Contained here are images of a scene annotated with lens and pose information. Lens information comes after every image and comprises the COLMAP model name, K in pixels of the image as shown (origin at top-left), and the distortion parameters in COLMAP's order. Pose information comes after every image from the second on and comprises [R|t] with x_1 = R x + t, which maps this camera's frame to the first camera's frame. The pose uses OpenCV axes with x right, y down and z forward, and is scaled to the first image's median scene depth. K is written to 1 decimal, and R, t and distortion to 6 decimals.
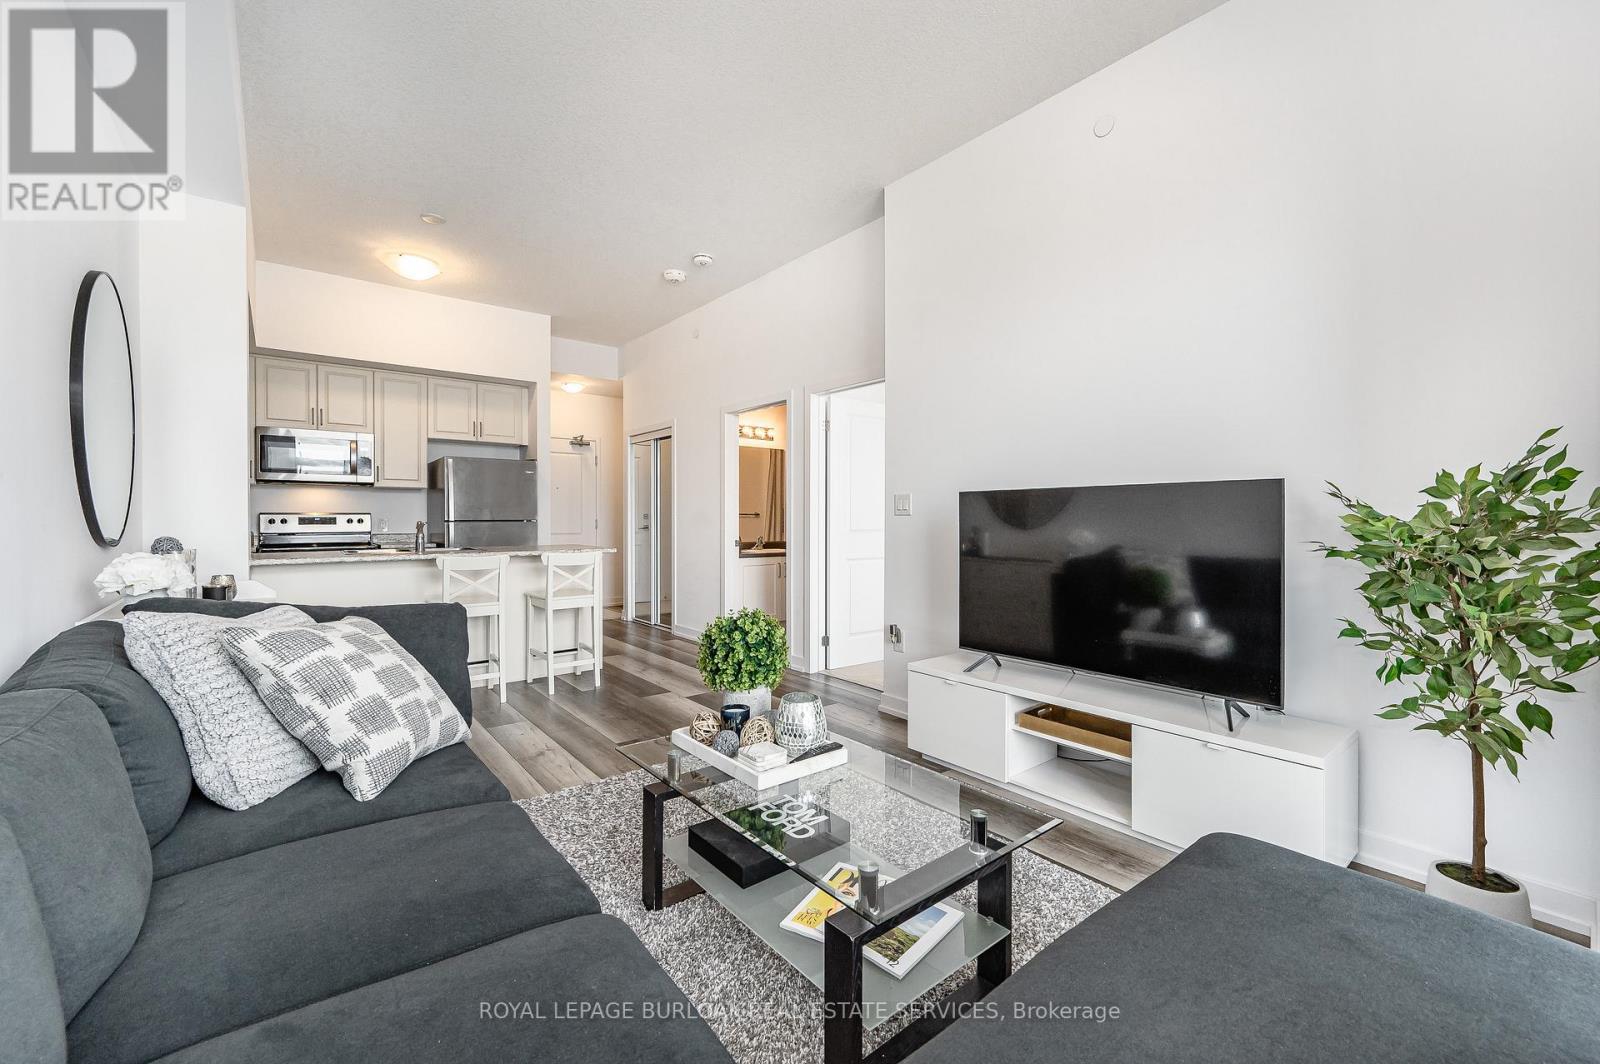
lens RADIAL K [[641.0, 0, 803.6], [0, 641.0, 518.5], [0, 0, 1]] dist [-0.002843, 0.000261]
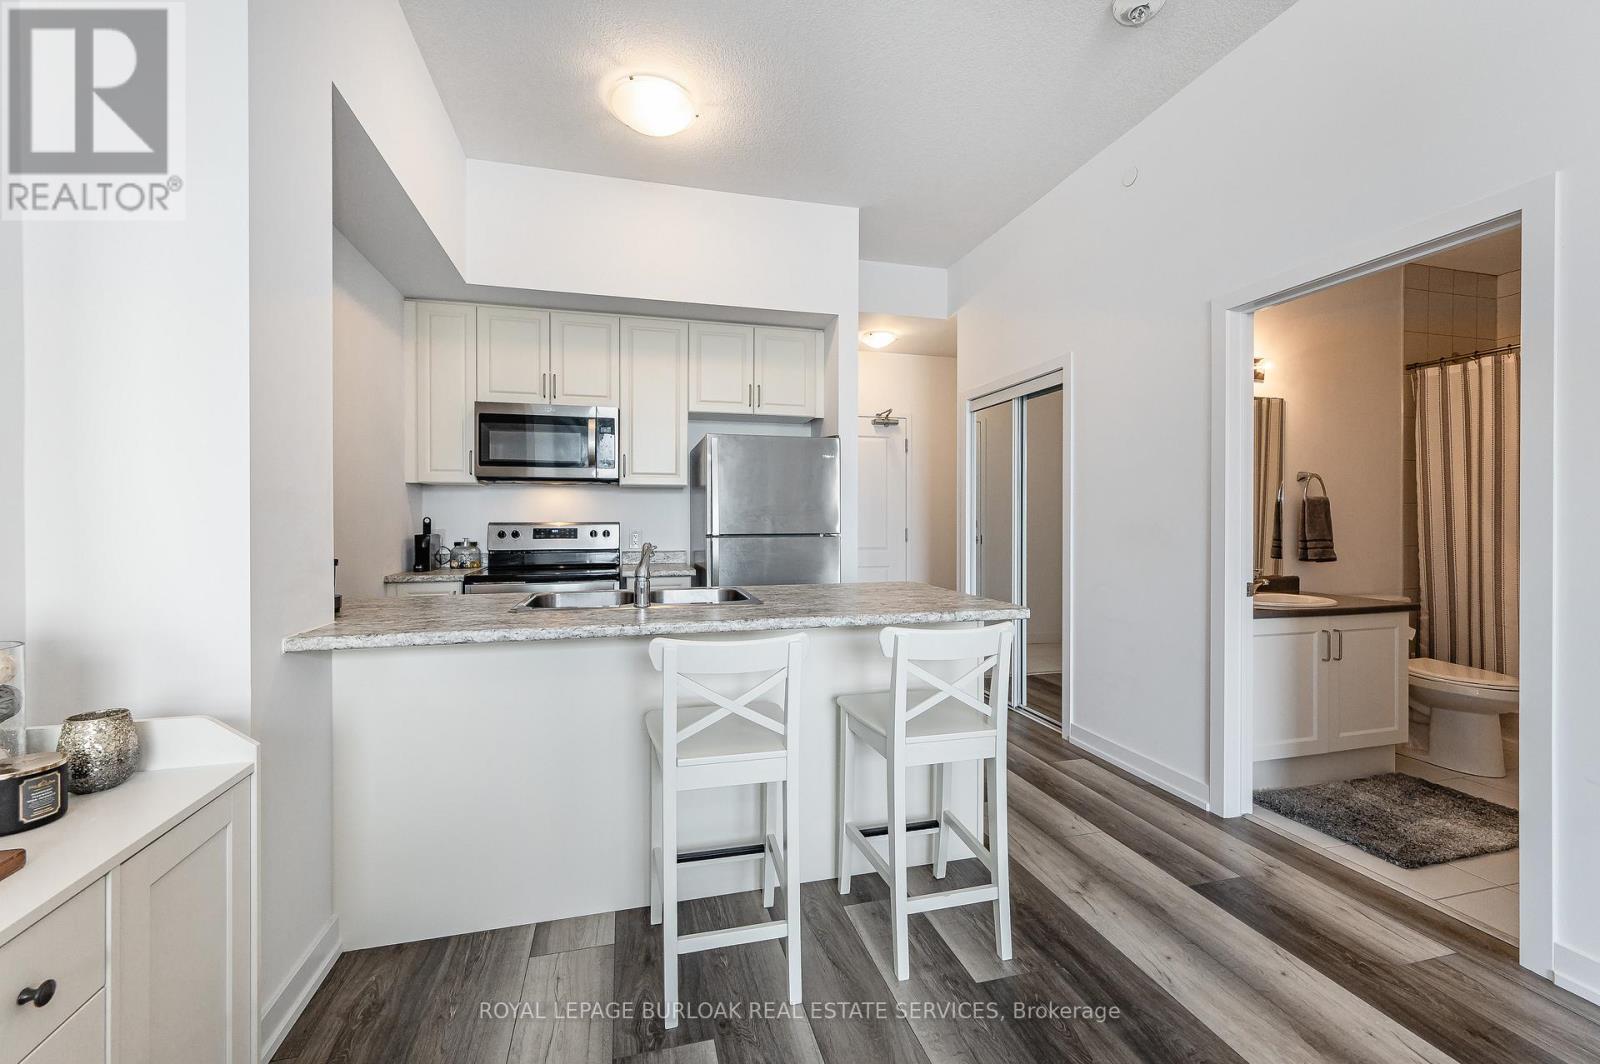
lens RADIAL K [[641.0, 0, 803.6], [0, 641.0, 518.5], [0, 0, 1]] dist [-0.002843, 0.000261]
pose [[0.916777, -0.000570, -0.399400, -0.216073], [-0.000007, 0.999999, -0.001442, -0.012164], [0.399400, 0.001325, 0.916776, 0.451393]]
